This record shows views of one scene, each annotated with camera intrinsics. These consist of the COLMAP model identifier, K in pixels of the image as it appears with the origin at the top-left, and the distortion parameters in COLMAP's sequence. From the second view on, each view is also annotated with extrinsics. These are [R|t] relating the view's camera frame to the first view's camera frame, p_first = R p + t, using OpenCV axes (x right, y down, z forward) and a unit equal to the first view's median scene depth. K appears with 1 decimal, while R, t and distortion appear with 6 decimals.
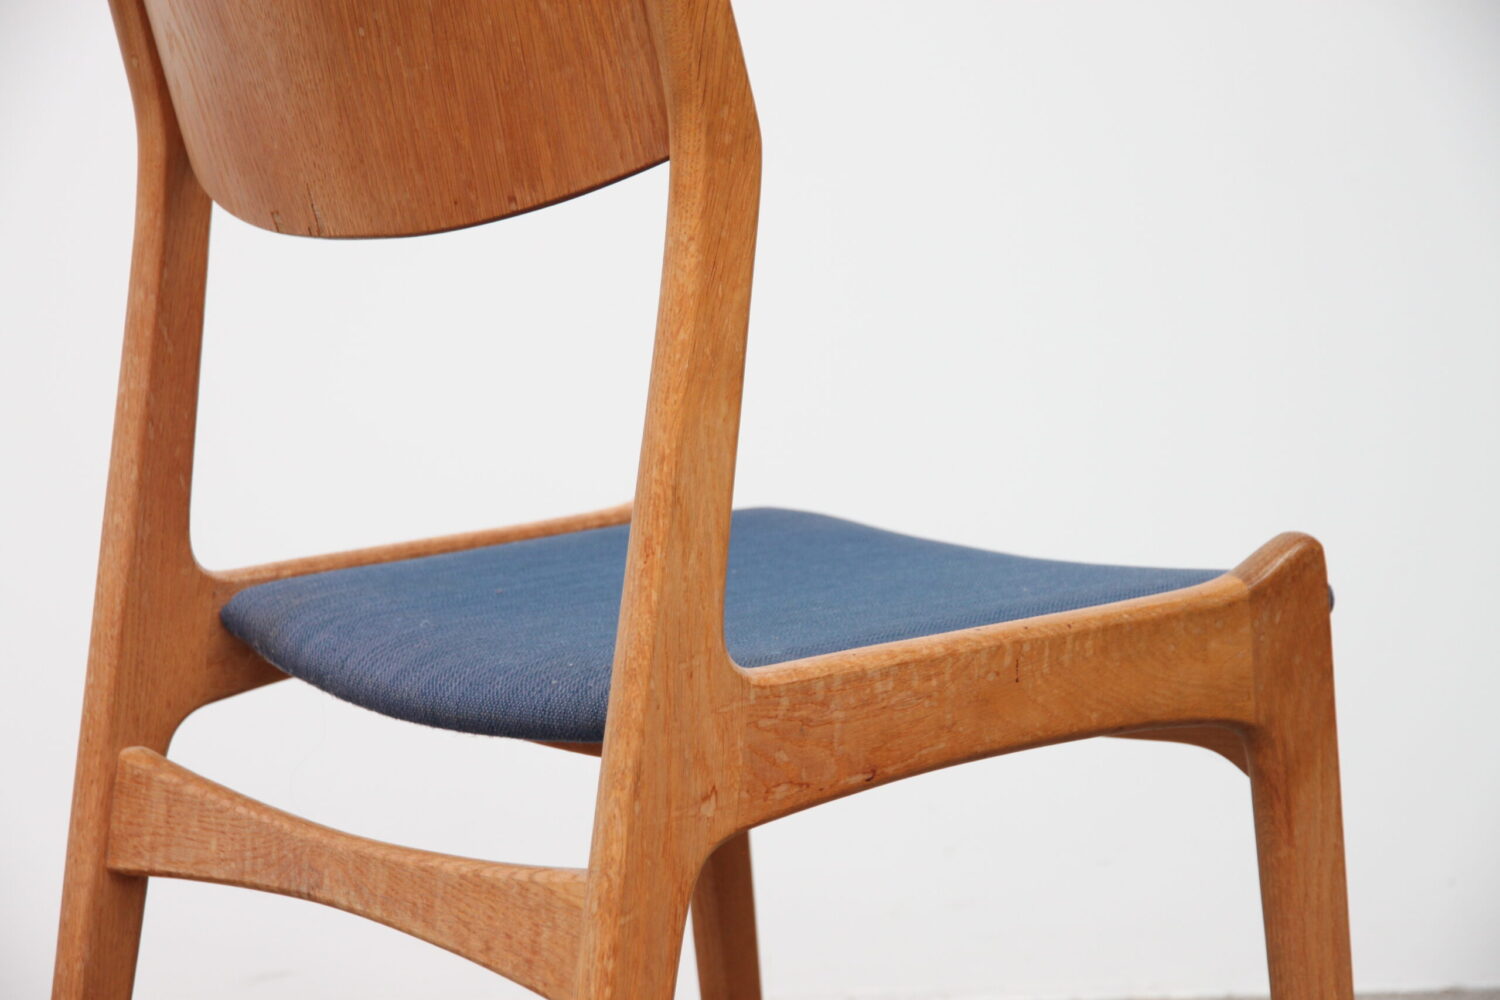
lens RADIAL K [[3925.4, 0, 752.7], [0, 3925.4, 494.0], [0, 0, 1]] dist [0.333359, 0.000000]
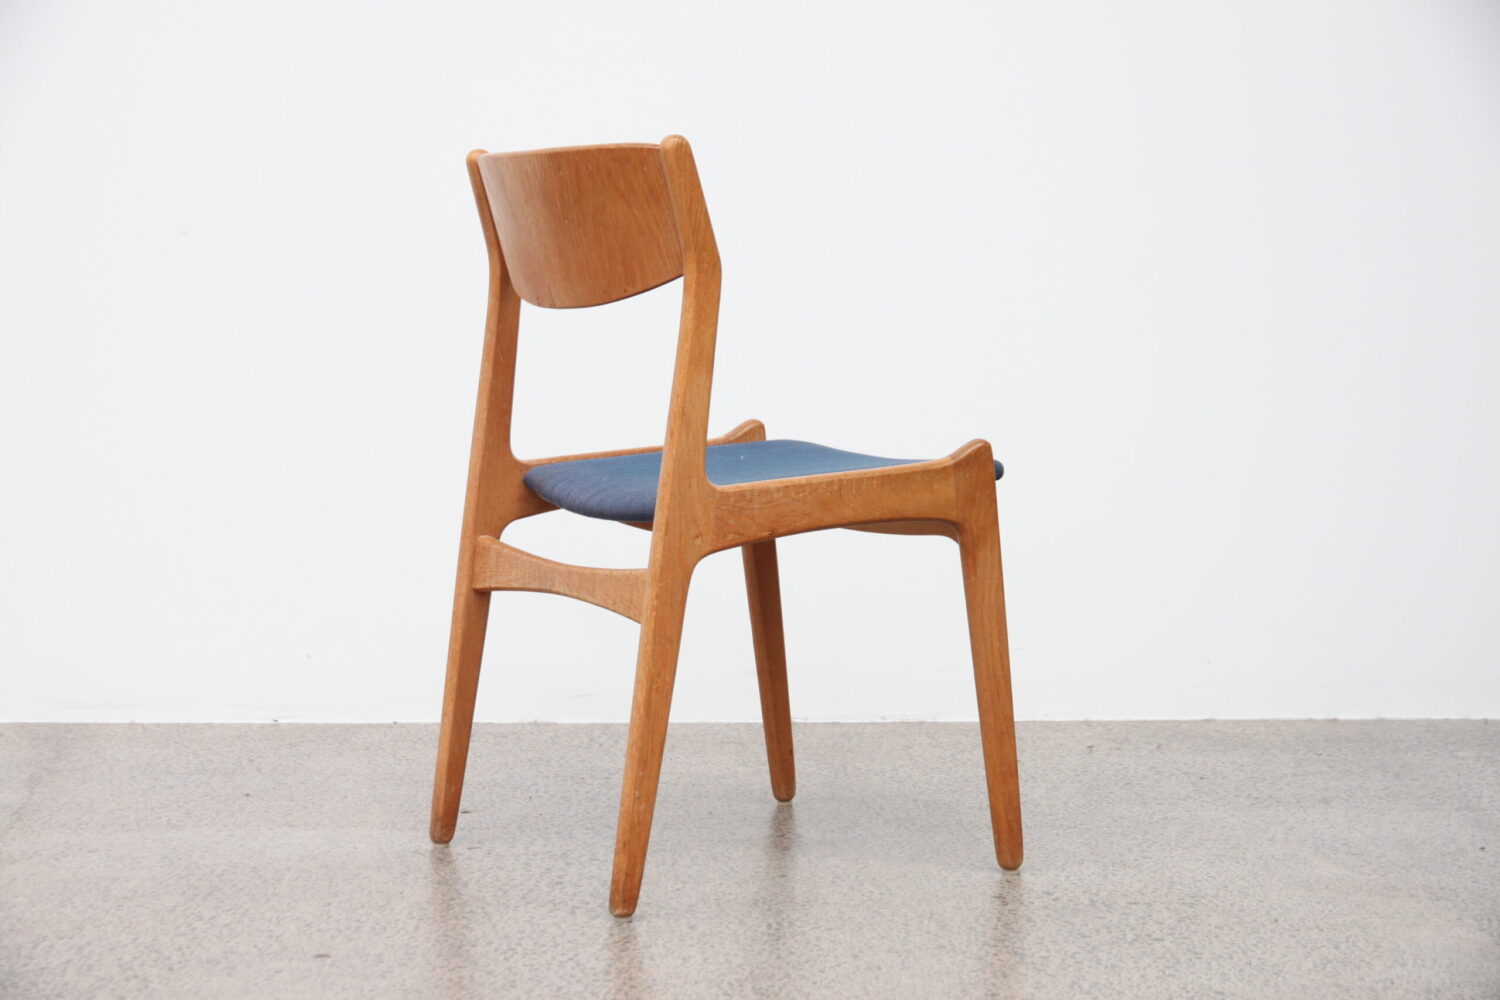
lens RADIAL K [[3185.7, 0, 747.1], [0, 3185.7, 508.1], [0, 0, 1]] dist [0.322476, 0.000000]
pose [[0.992020, 0.009258, -0.125742, 0.244367], [-0.011318, 0.999813, -0.015683, 0.082572], [0.125573, 0.016981, 0.991939, -0.871112]]
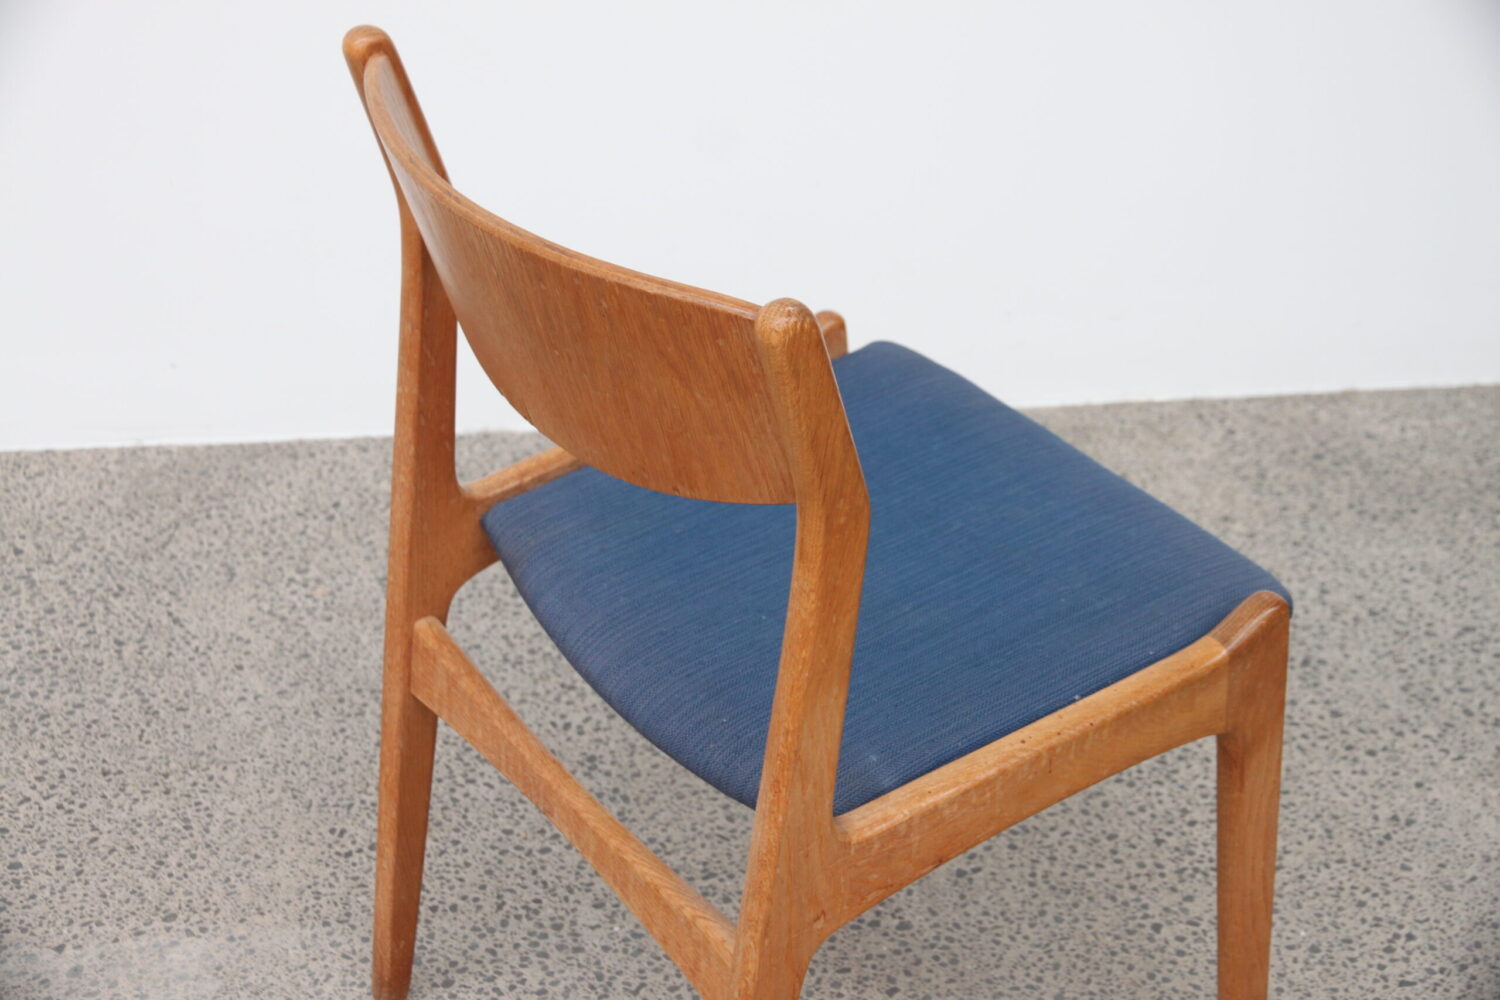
lens RADIAL K [[2382.4, 0, 758.3], [0, 2382.4, 503.4], [0, 0, 1]] dist [0.178387, 0.000000]
pose [[0.998430, 0.031627, -0.046239, 0.001696], [-0.006831, 0.887970, 0.459851, -0.403702], [0.055603, -0.458813, 0.886791, 0.293314]]
